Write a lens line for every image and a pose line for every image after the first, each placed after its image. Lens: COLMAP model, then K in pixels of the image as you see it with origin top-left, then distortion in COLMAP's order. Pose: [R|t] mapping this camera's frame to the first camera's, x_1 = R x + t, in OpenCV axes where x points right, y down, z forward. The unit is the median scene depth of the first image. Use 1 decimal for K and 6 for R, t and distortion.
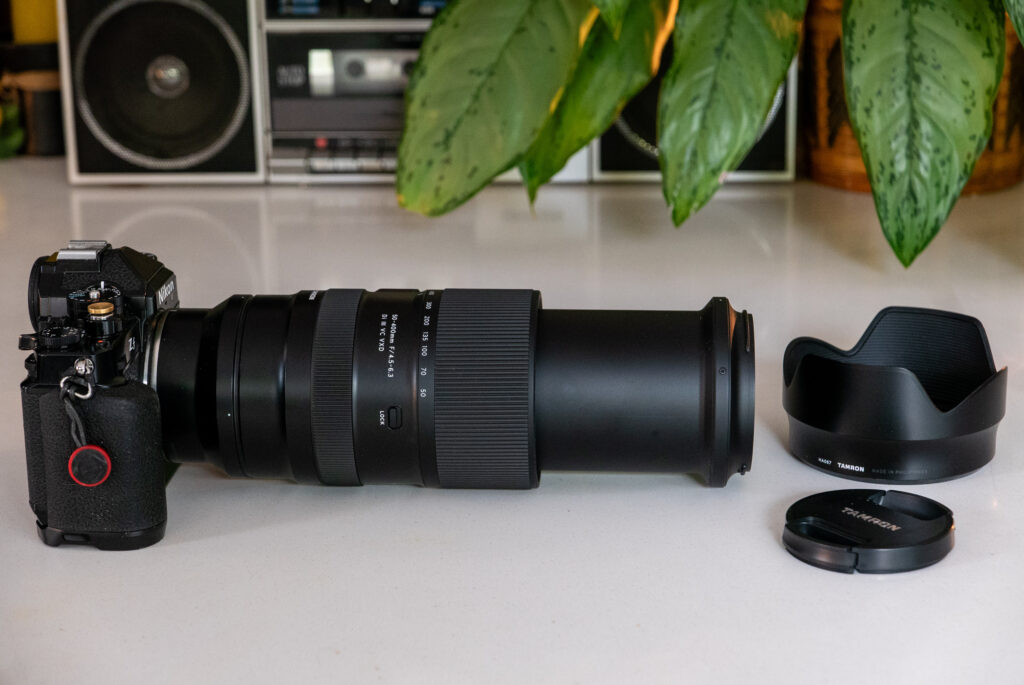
lens RADIAL K [[2202.0, 0, 512.0], [0, 2202.0, 342.5], [0, 0, 1]] dist [0.011499, 0.077736]
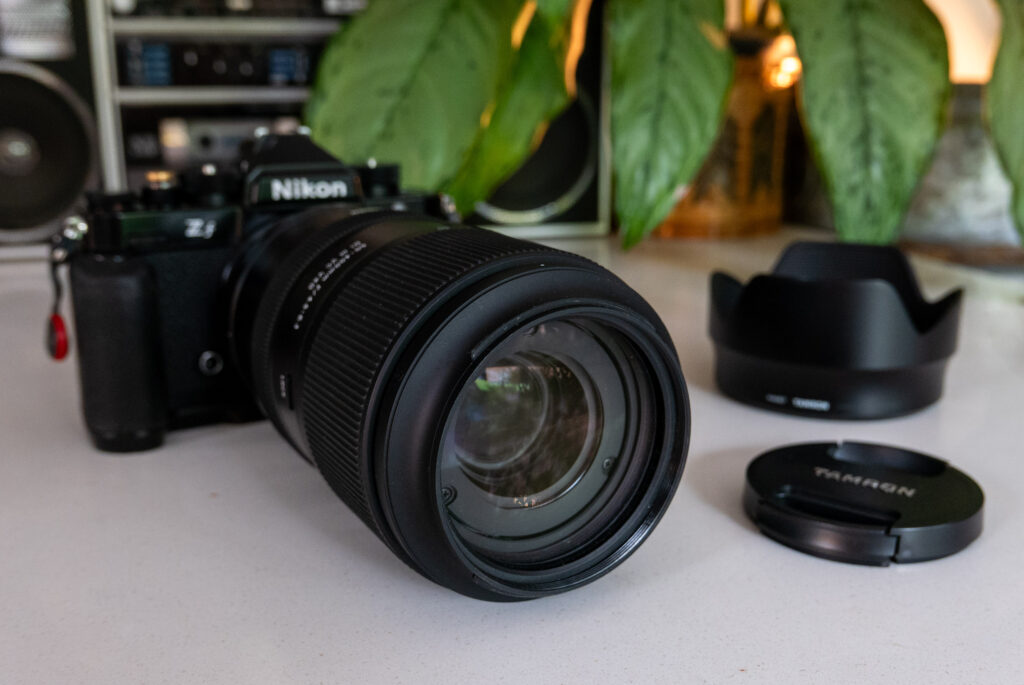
lens RADIAL K [[1015.5, 0, 512.0], [0, 1015.5, 342.5], [0, 0, 1]] dist [-0.058959, -0.002640]
pose [[0.949984, -0.060566, 0.306370, -0.103138], [0.074253, 0.996686, -0.033208, -0.002862], [-0.303343, 0.054295, 0.951333, 0.605992]]
